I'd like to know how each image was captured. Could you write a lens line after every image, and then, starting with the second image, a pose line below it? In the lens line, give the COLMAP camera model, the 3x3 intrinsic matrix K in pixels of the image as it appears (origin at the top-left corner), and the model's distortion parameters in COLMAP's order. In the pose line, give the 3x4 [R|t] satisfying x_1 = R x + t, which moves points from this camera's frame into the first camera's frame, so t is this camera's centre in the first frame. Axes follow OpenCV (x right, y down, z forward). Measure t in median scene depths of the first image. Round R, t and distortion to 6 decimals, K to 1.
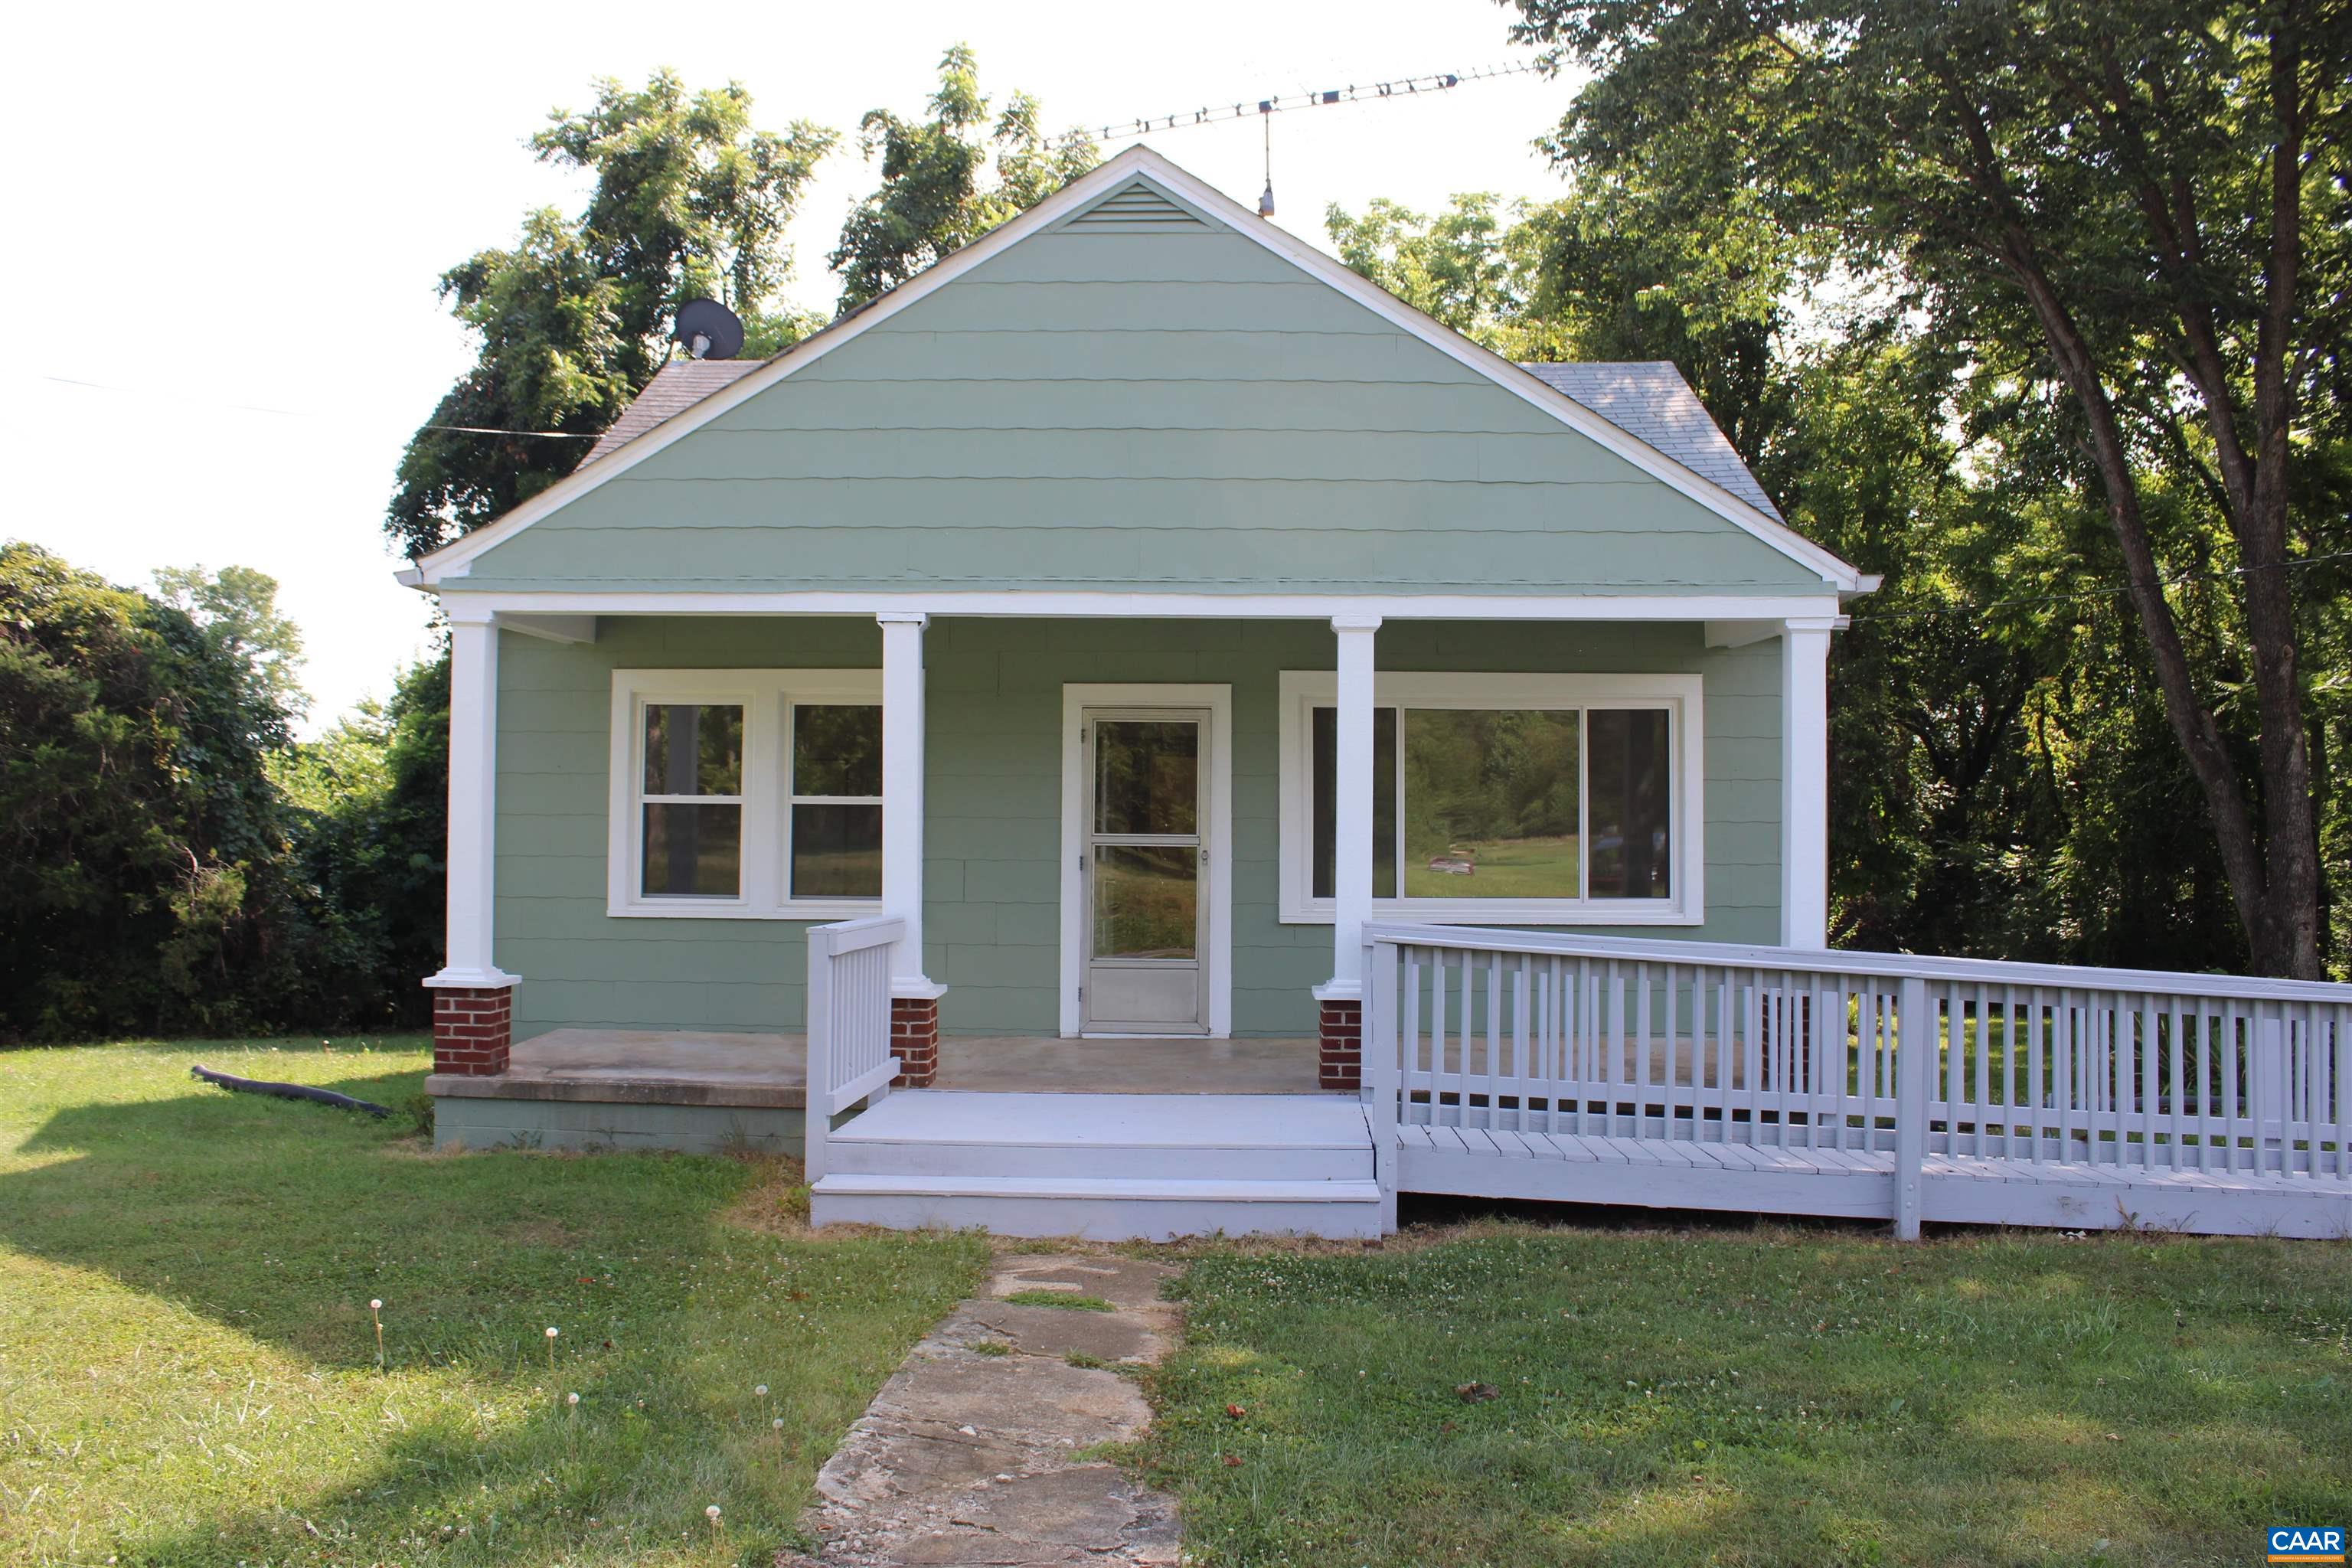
lens RADIAL K [[1930.9, 0, 1176.0], [0, 1930.9, 784.0], [0, 0, 1]] dist [-0.183133, 0.161241]
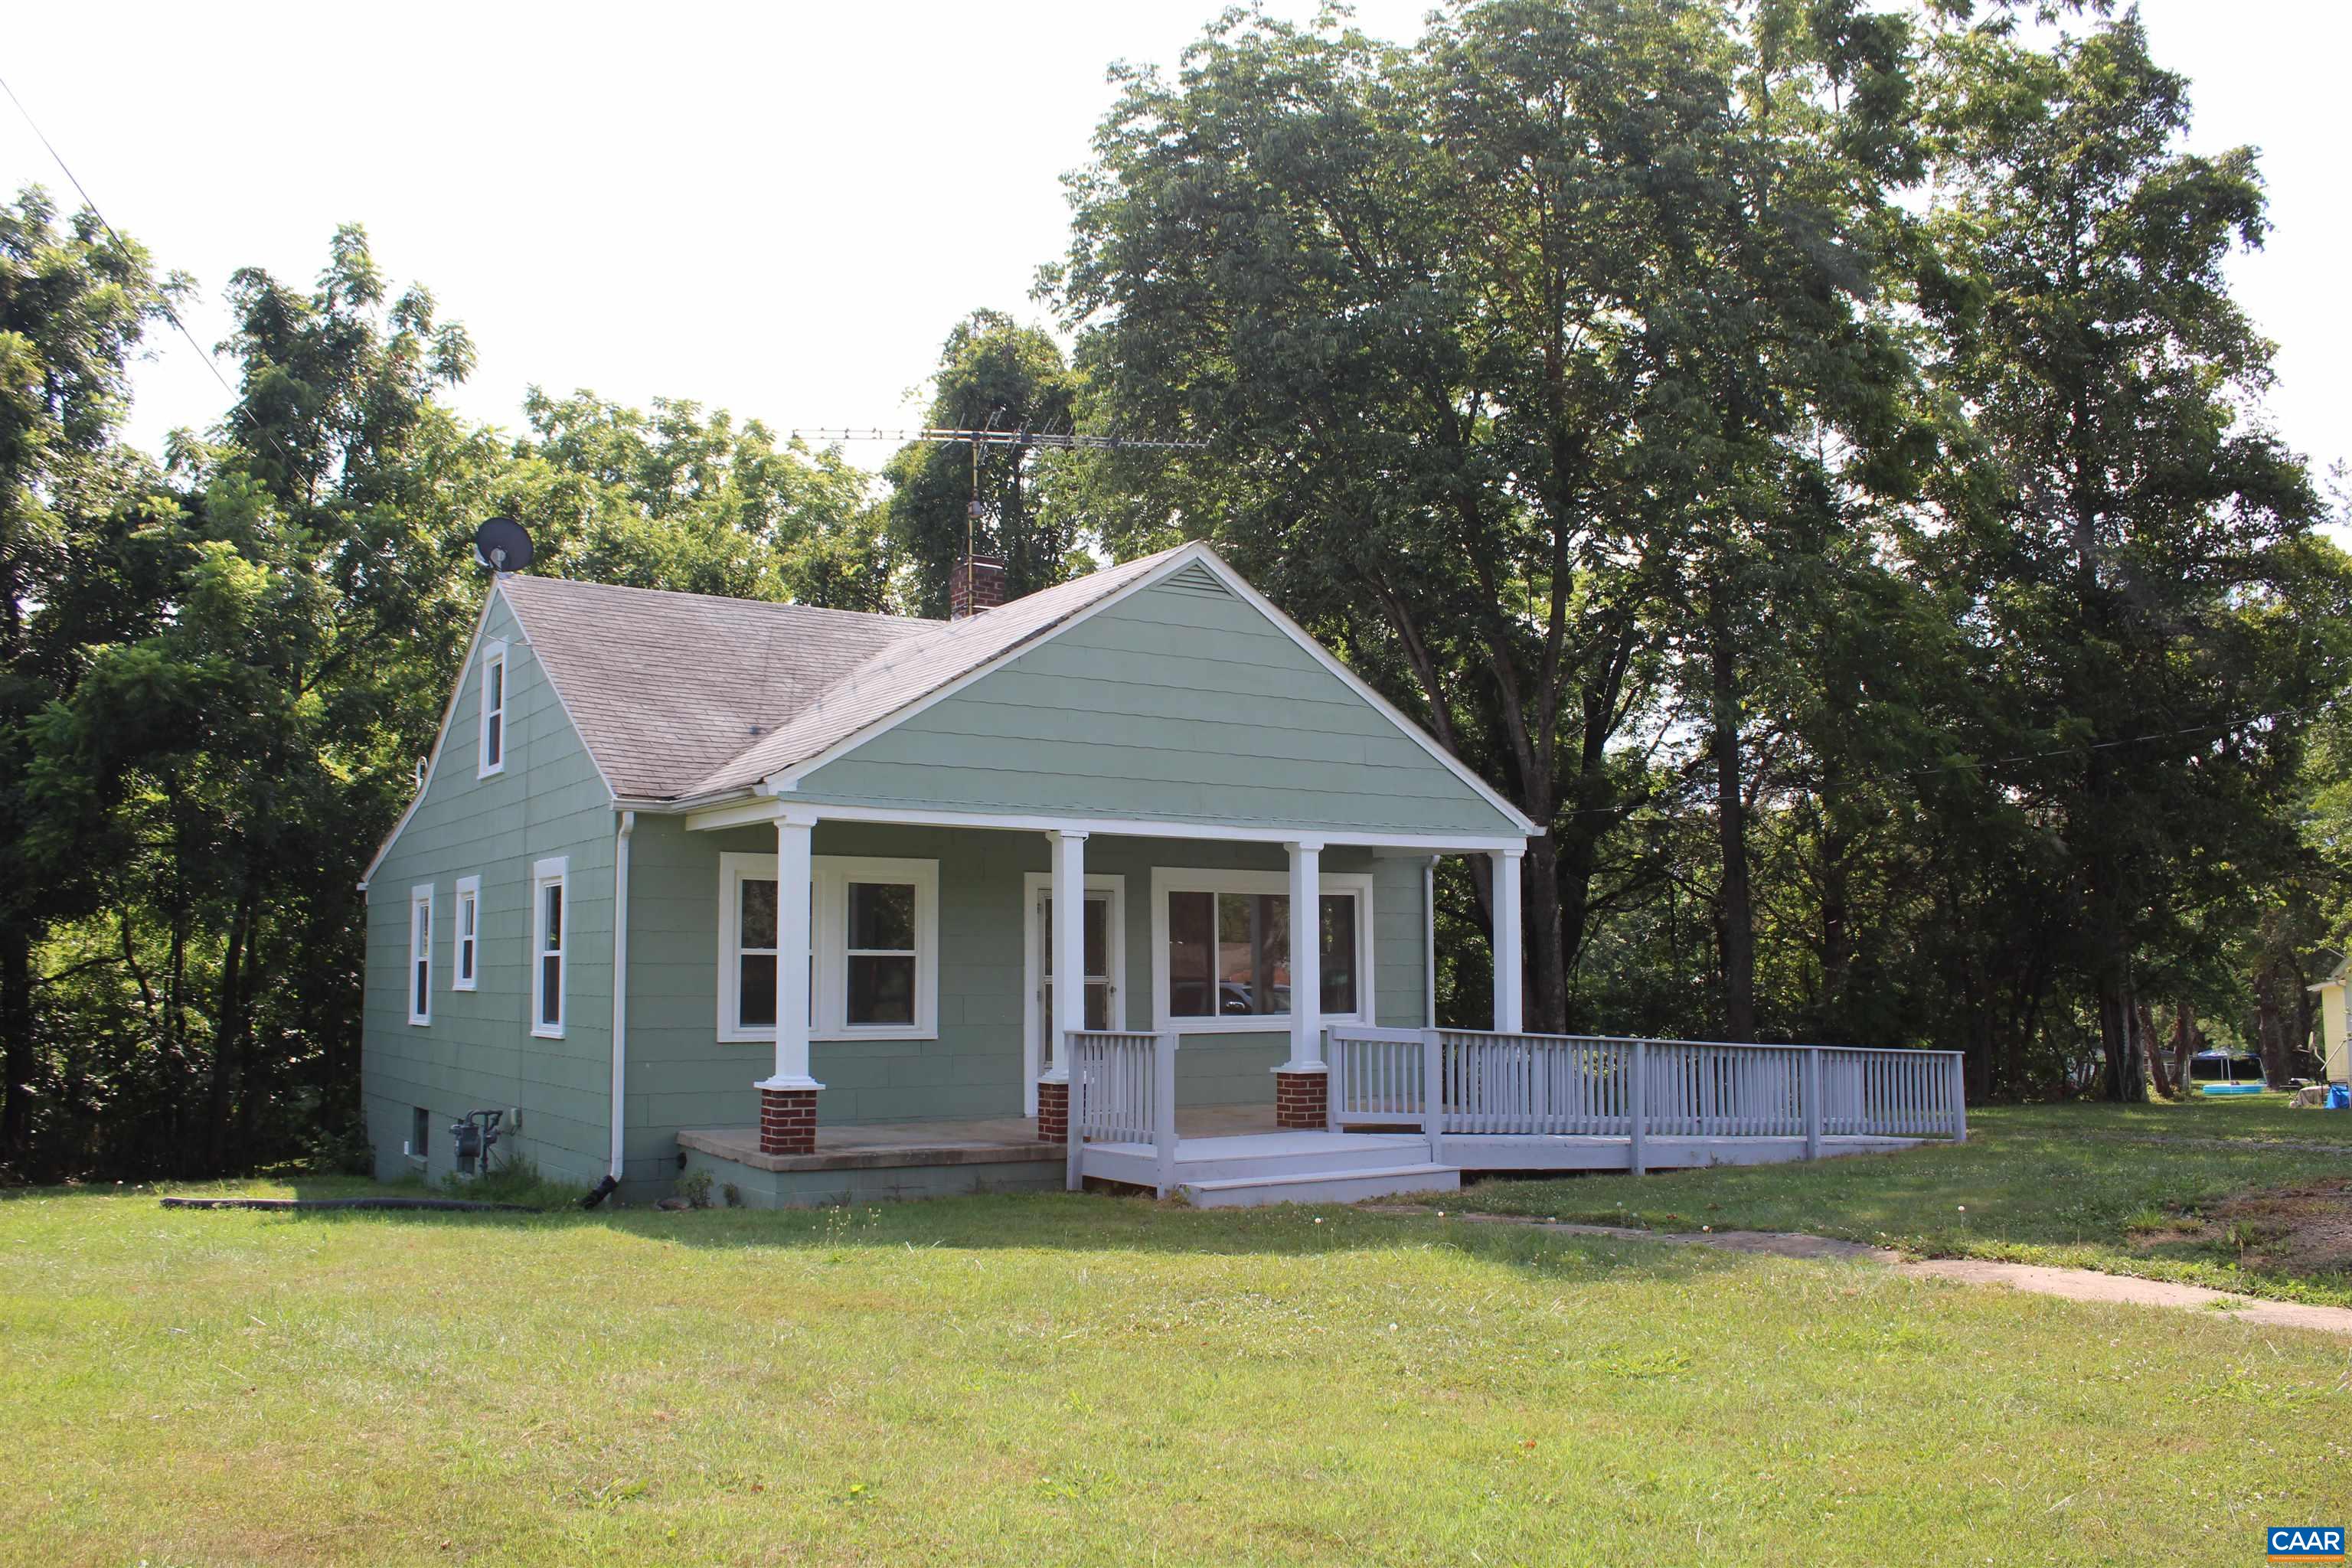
lens RADIAL K [[1874.4, 0, 1176.0], [0, 1874.4, 784.0], [0, 0, 1]] dist [-0.011154, -0.002184]
pose [[0.840832, 0.047039, 0.539249, -0.842154], [-0.004115, 0.996744, -0.080530, -0.005581], [-0.541281, 0.065493, 0.838287, -0.292148]]
